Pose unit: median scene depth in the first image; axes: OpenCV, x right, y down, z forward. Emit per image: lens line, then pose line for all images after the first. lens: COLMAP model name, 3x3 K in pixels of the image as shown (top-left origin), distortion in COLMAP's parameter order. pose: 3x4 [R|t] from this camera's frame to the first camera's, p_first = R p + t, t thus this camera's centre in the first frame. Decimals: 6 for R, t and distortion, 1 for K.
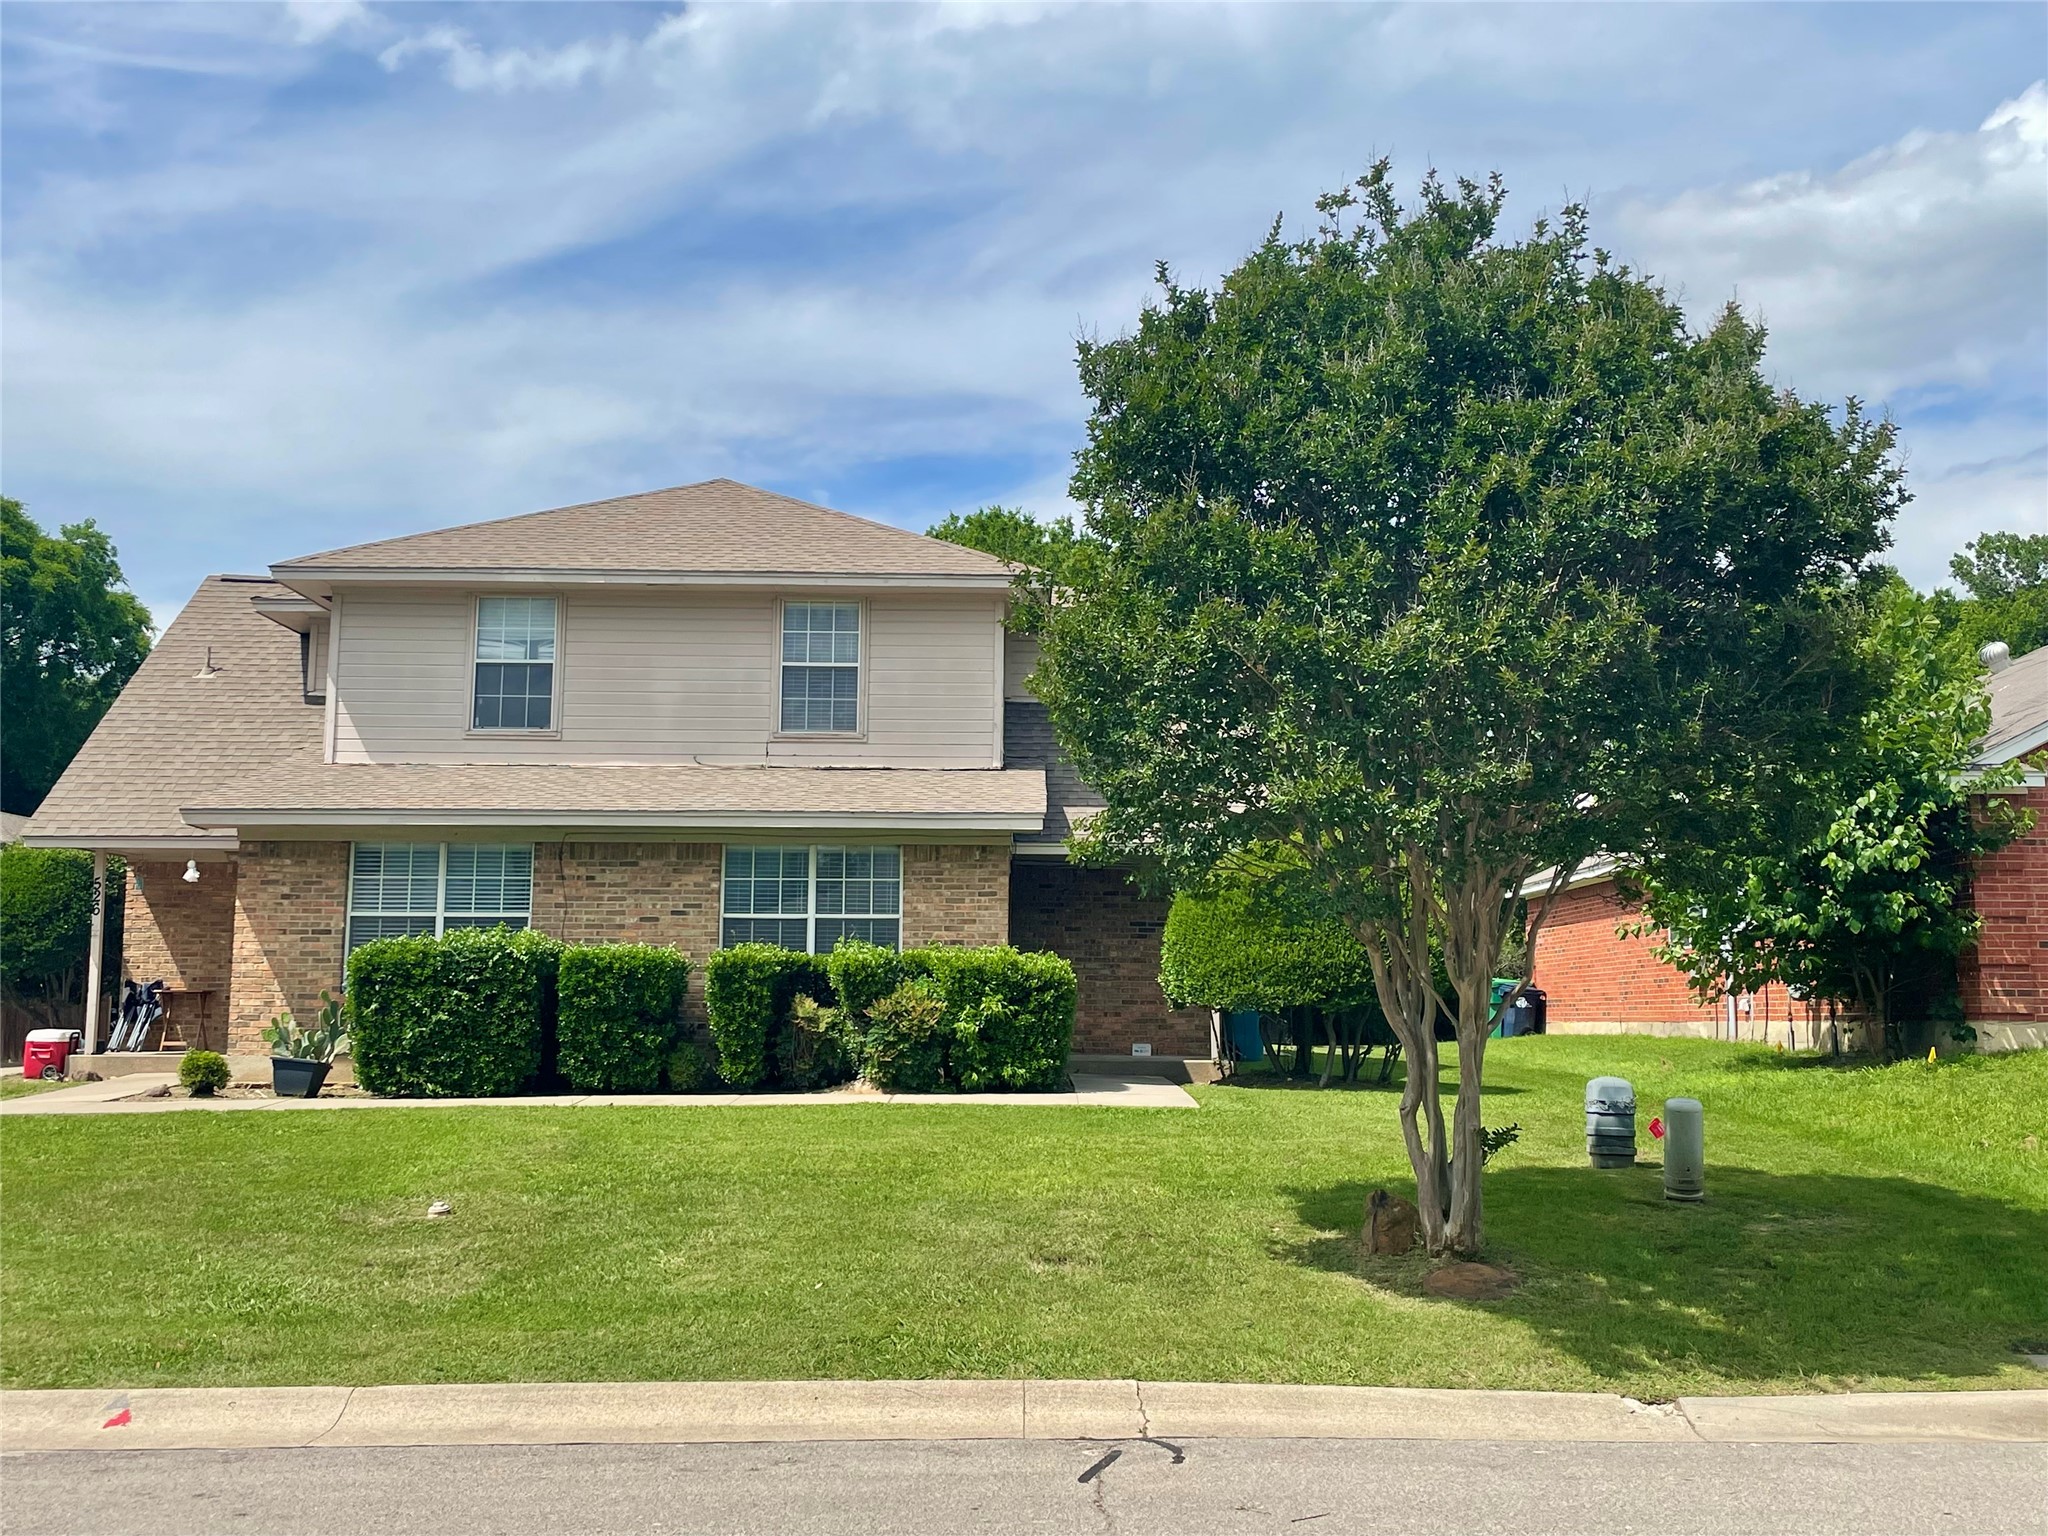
lens RADIAL K [[2022.1, 0, 1024.0], [0, 2022.1, 768.0], [0, 0, 1]] dist [0.012649, 0.016156]
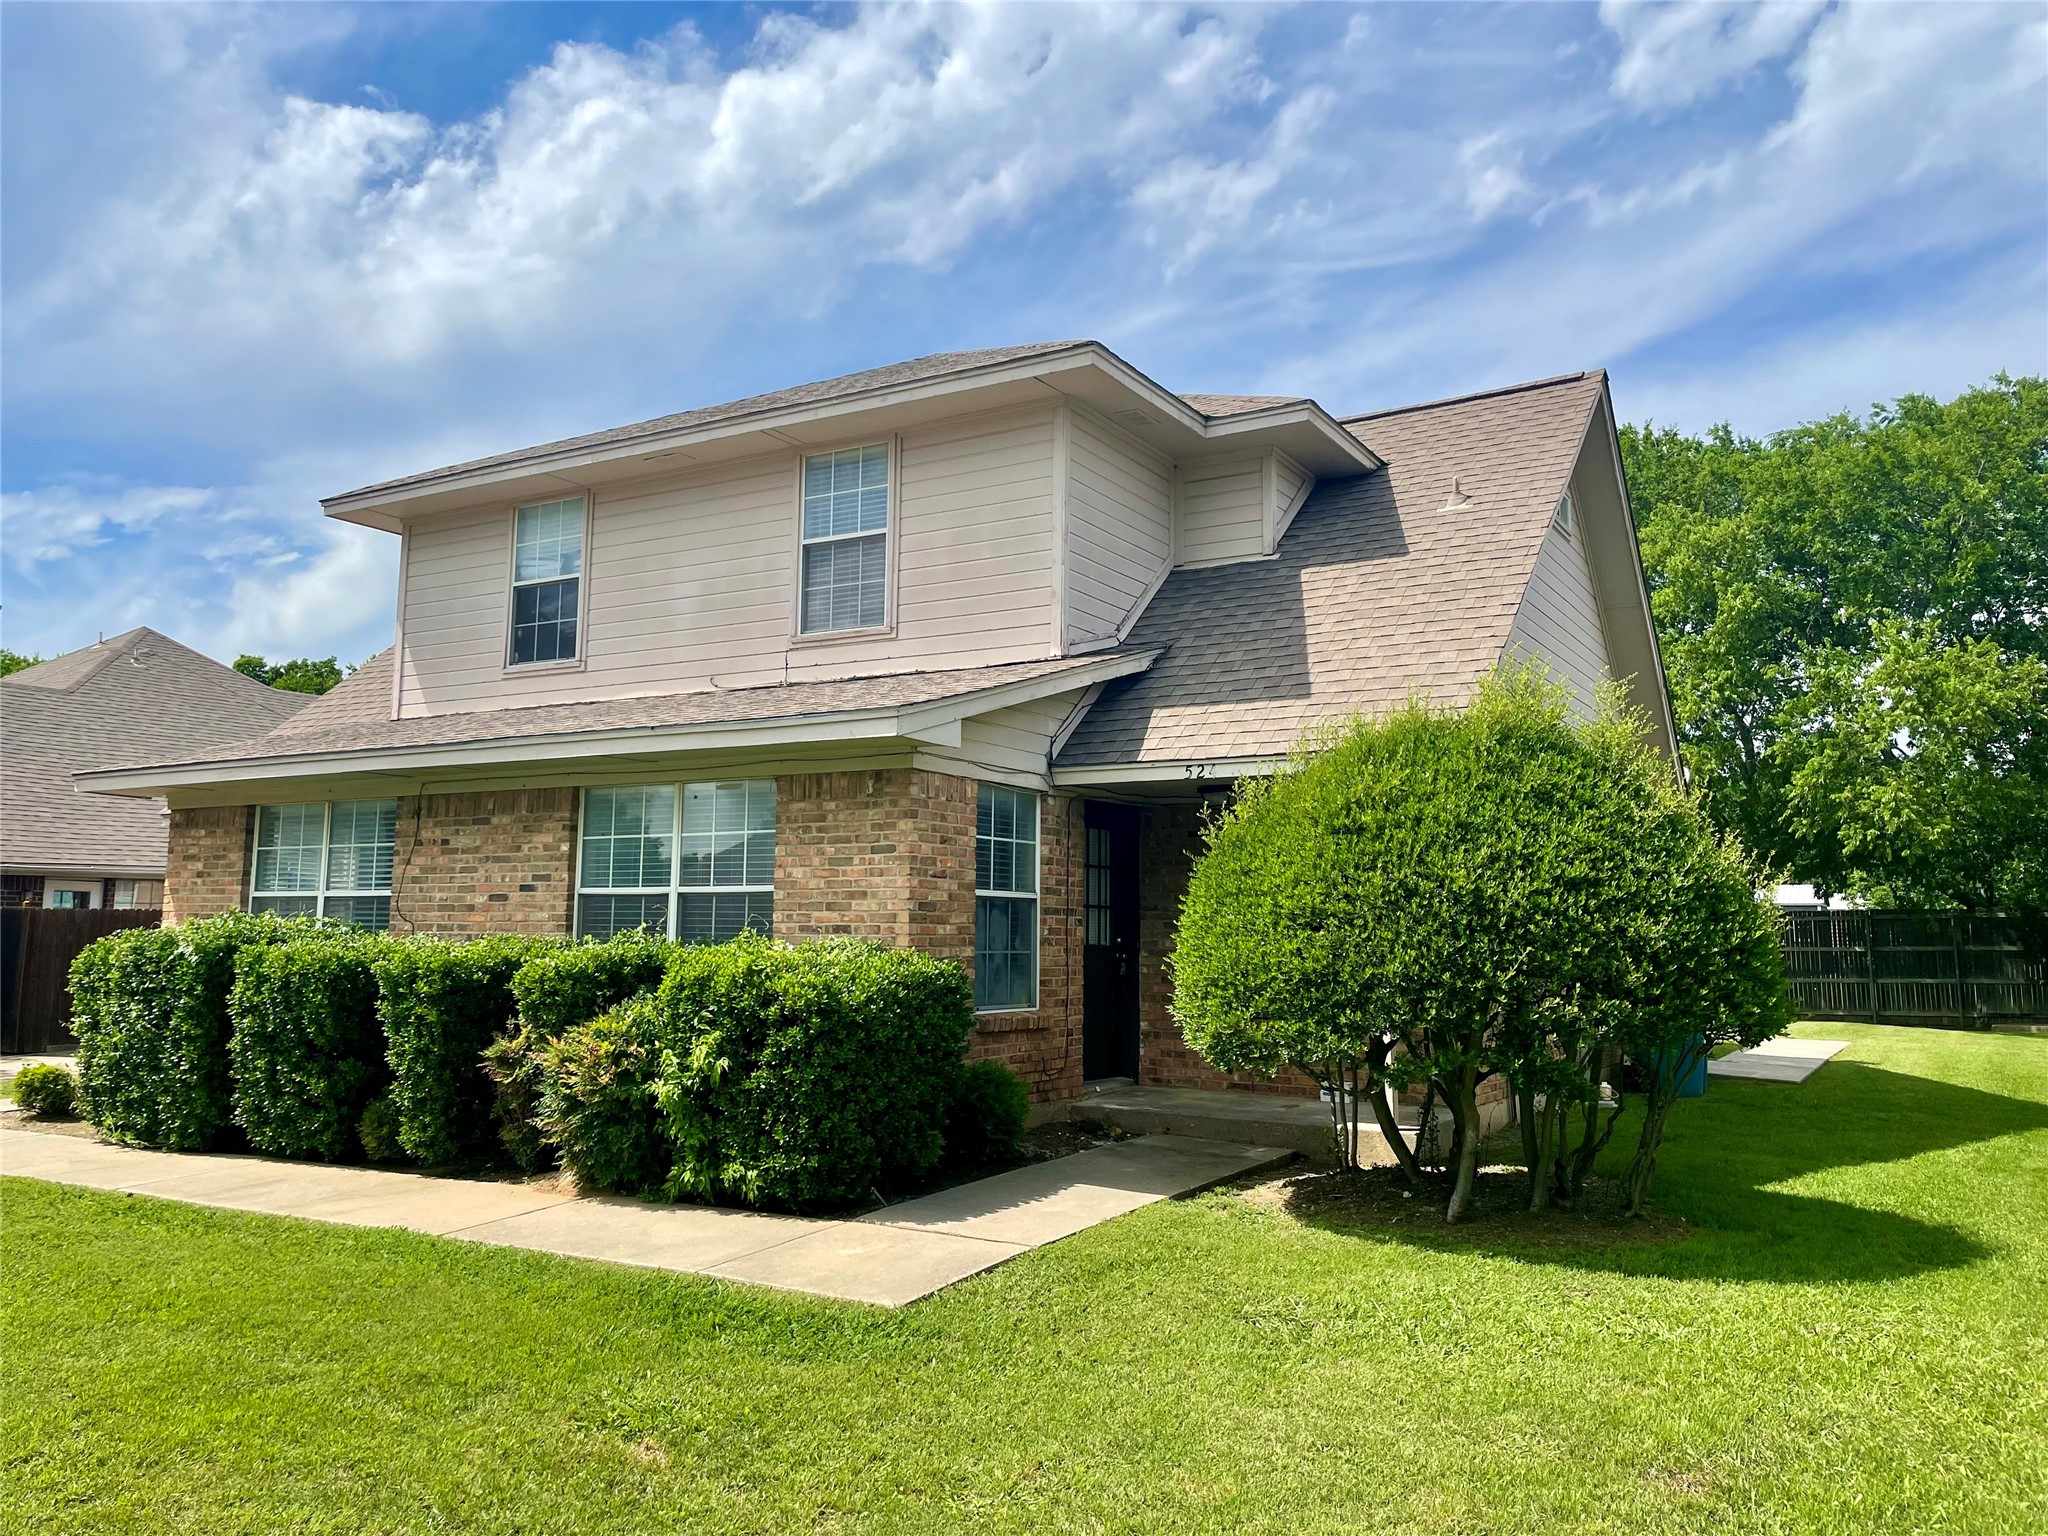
lens RADIAL K [[1558.6, 0, 1024.0], [0, 1558.6, 768.0], [0, 0, 1]] dist [0.005406, -0.003669]
pose [[0.873444, -0.051681, -0.484174, 0.245402], [0.054828, 0.998466, -0.007667, 0.043415], [0.483828, -0.019849, 0.874938, 0.606958]]
